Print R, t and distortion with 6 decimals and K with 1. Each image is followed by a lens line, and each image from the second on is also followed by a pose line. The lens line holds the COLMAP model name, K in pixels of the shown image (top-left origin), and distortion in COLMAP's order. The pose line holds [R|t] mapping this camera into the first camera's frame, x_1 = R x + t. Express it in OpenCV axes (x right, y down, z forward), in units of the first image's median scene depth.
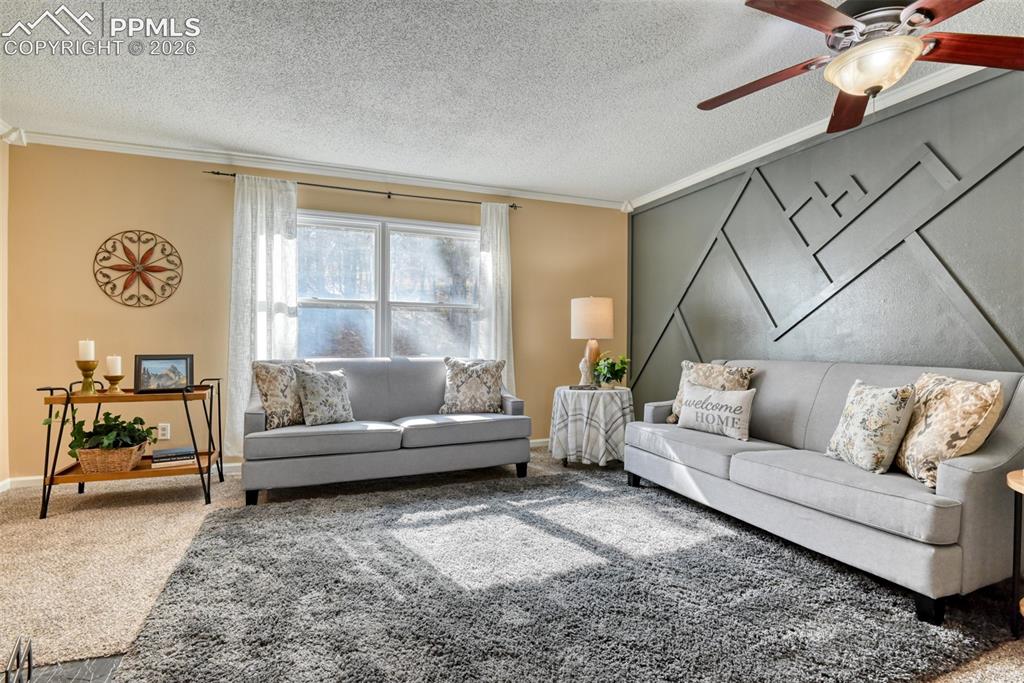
lens RADIAL K [[499.0, 0, 514.6], [0, 499.0, 341.5], [0, 0, 1]] dist [-0.020022, -0.002990]
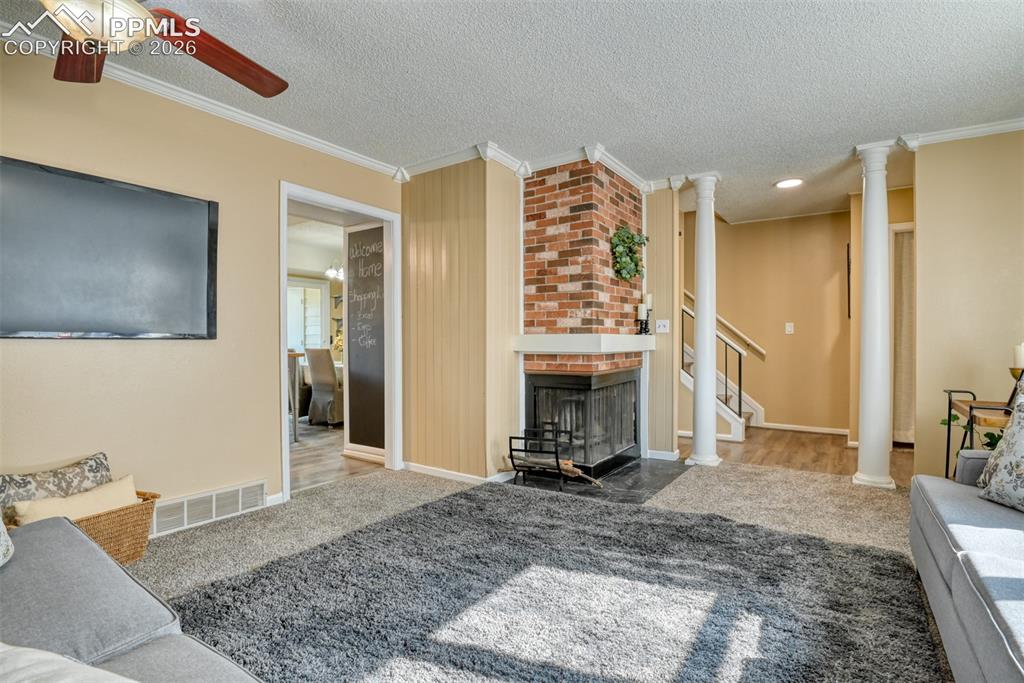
lens RADIAL K [[499.0, 0, 514.6], [0, 499.0, 341.5], [0, 0, 1]] dist [-0.020022, -0.002990]
pose [[-0.823085, 0.000940, -0.567918, 0.296574], [-0.003116, 0.999976, 0.006171, -0.009990], [0.567910, 0.006849, -0.823062, 0.993360]]
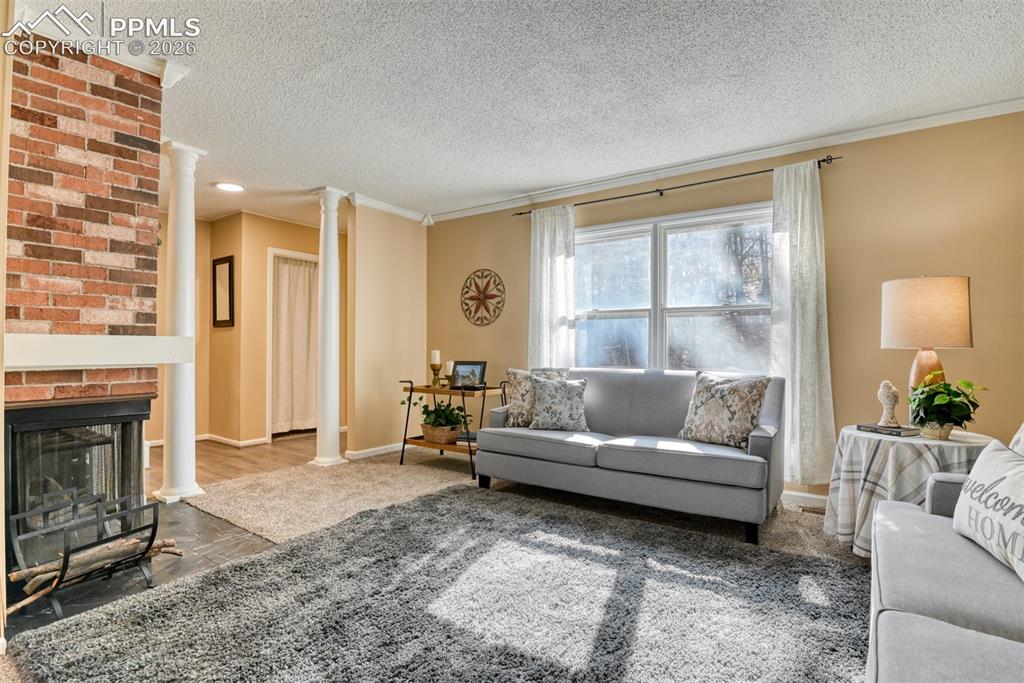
lens RADIAL K [[499.0, 0, 514.6], [0, 499.0, 341.5], [0, 0, 1]] dist [-0.020022, -0.002990]
pose [[0.545788, -0.013208, -0.837819, 0.420189], [-0.003201, 0.999836, -0.017848, -0.002332], [0.837917, 0.012423, 0.545656, 0.318621]]
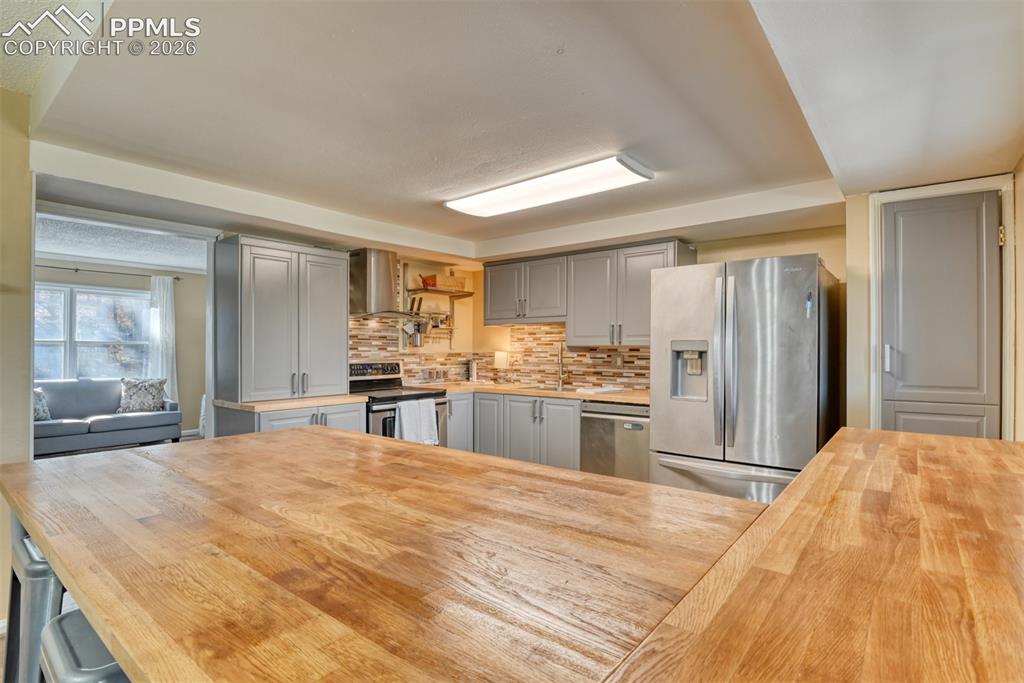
lens RADIAL K [[494.9, 0, 509.3], [0, 494.9, 349.3], [0, 0, 1]] dist [-0.022469, -0.000738]
pose [[0.867322, 0.001529, 0.497745, 0.172259], [0.002210, 0.999974, -0.006923, -0.050285], [-0.497743, 0.007104, 0.867296, -1.039693]]
